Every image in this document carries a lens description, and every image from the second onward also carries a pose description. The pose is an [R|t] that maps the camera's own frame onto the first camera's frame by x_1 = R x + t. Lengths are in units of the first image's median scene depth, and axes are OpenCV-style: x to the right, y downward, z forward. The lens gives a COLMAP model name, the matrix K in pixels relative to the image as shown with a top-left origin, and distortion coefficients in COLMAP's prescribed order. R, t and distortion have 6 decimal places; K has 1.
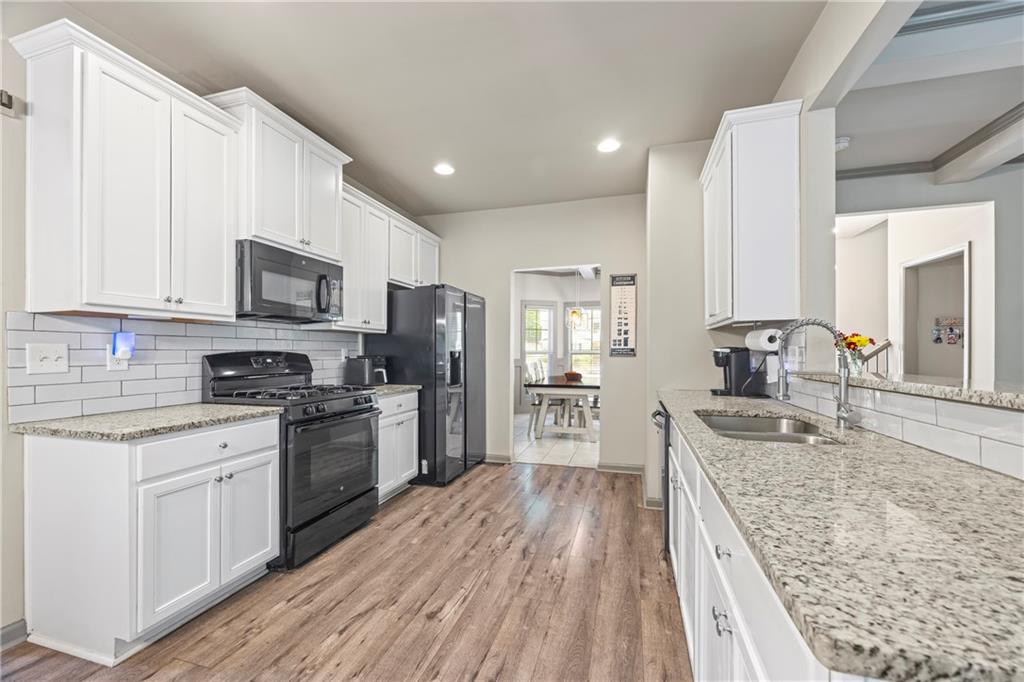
lens RADIAL K [[404.8, 0, 508.8], [0, 404.8, 353.1], [0, 0, 1]] dist [-0.005310, 0.000323]
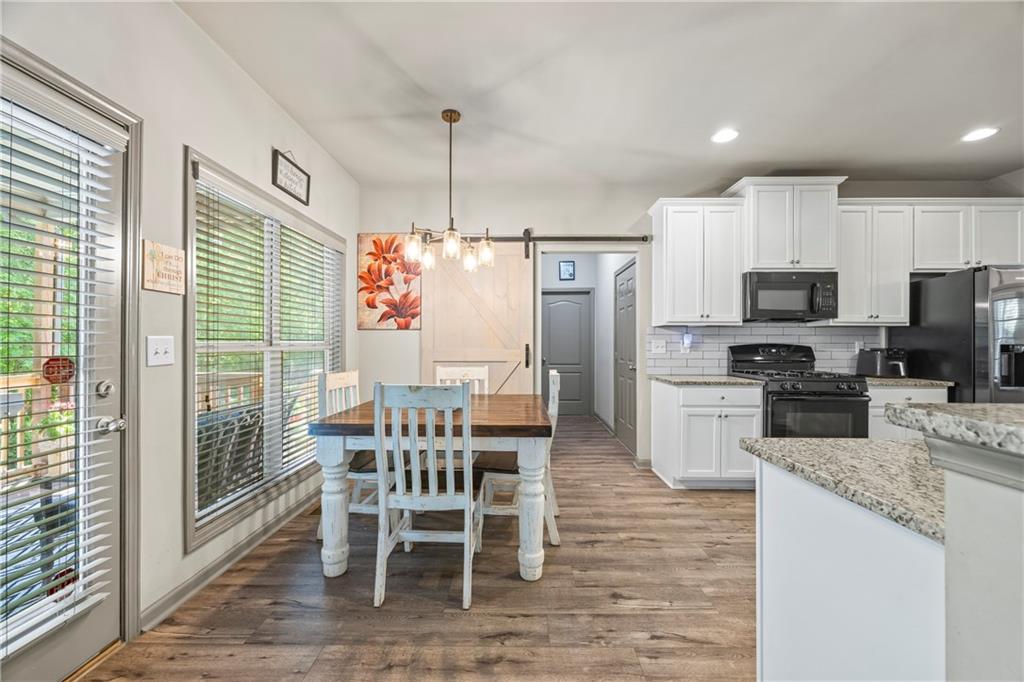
lens RADIAL K [[404.8, 0, 515.4], [0, 404.8, 340.3], [0, 0, 1]] dist [-0.005310, 0.000323]
pose [[0.273357, -0.004215, -0.961903, 0.515321], [-0.005495, 0.999967, -0.005944, -0.003651], [0.961897, 0.006910, 0.273325, -0.243348]]
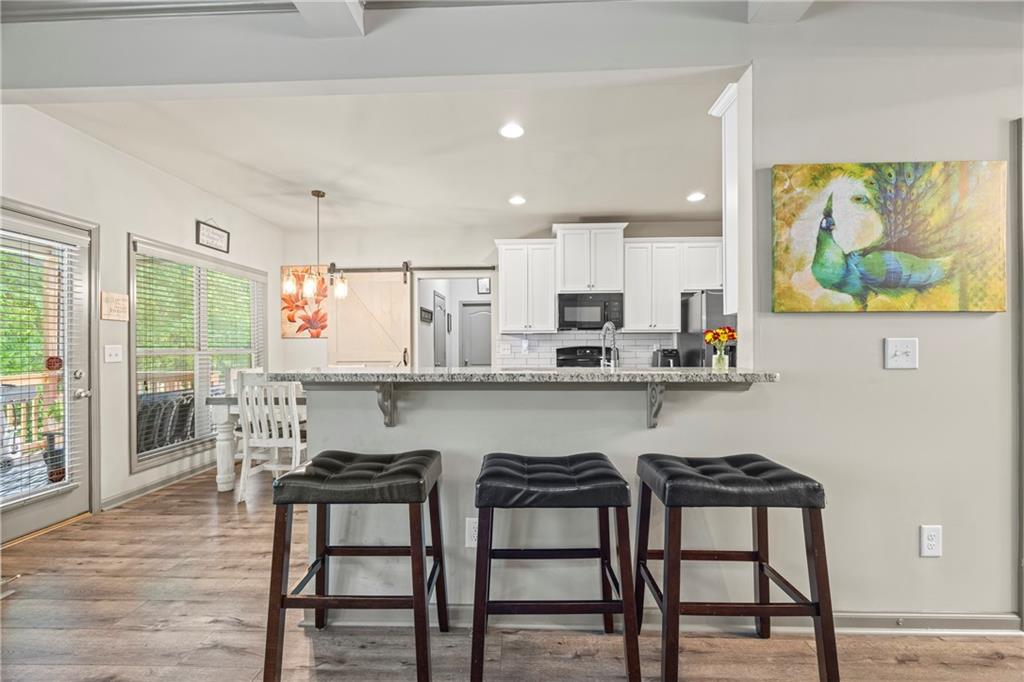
lens RADIAL K [[404.8, 0, 513.3], [0, 404.8, 345.5], [0, 0, 1]] dist [-0.005310, 0.000323]
pose [[0.258241, -0.002888, -0.966076, 1.142331], [0.002662, 0.999994, -0.002278, -0.005648], [0.966077, -0.001983, 0.258247, 0.195761]]
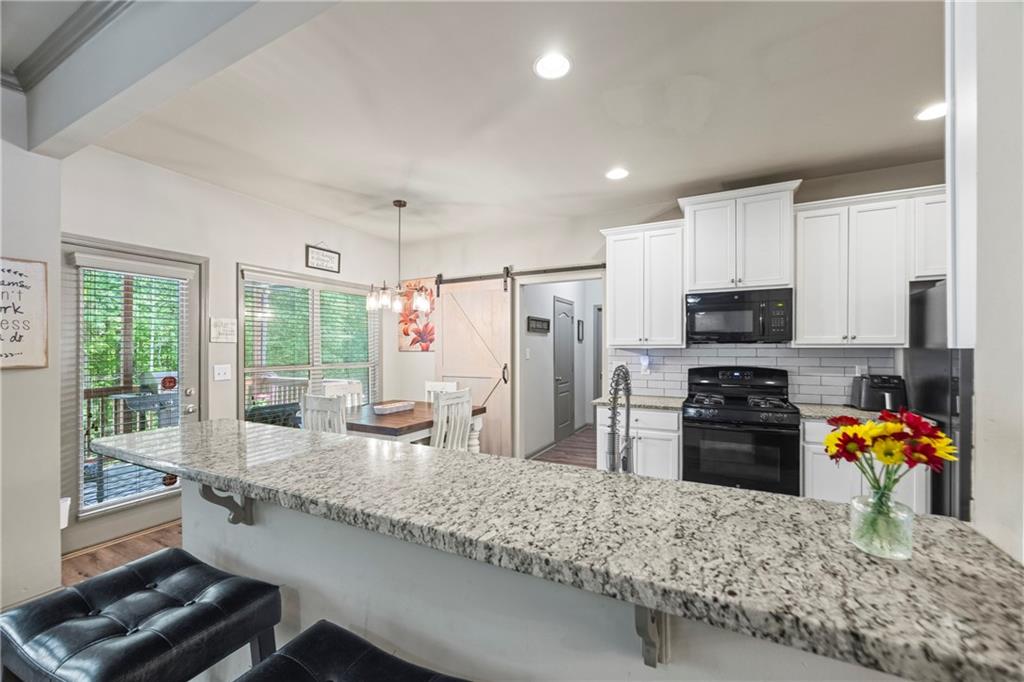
lens RADIAL K [[404.8, 0, 513.0], [0, 404.8, 347.4], [0, 0, 1]] dist [-0.005310, 0.000323]
pose [[-0.175937, -0.000063, -0.984401, 0.833036], [0.000279, 1.000000, -0.000114, -0.068856], [0.984401, -0.000295, -0.175937, 0.536273]]
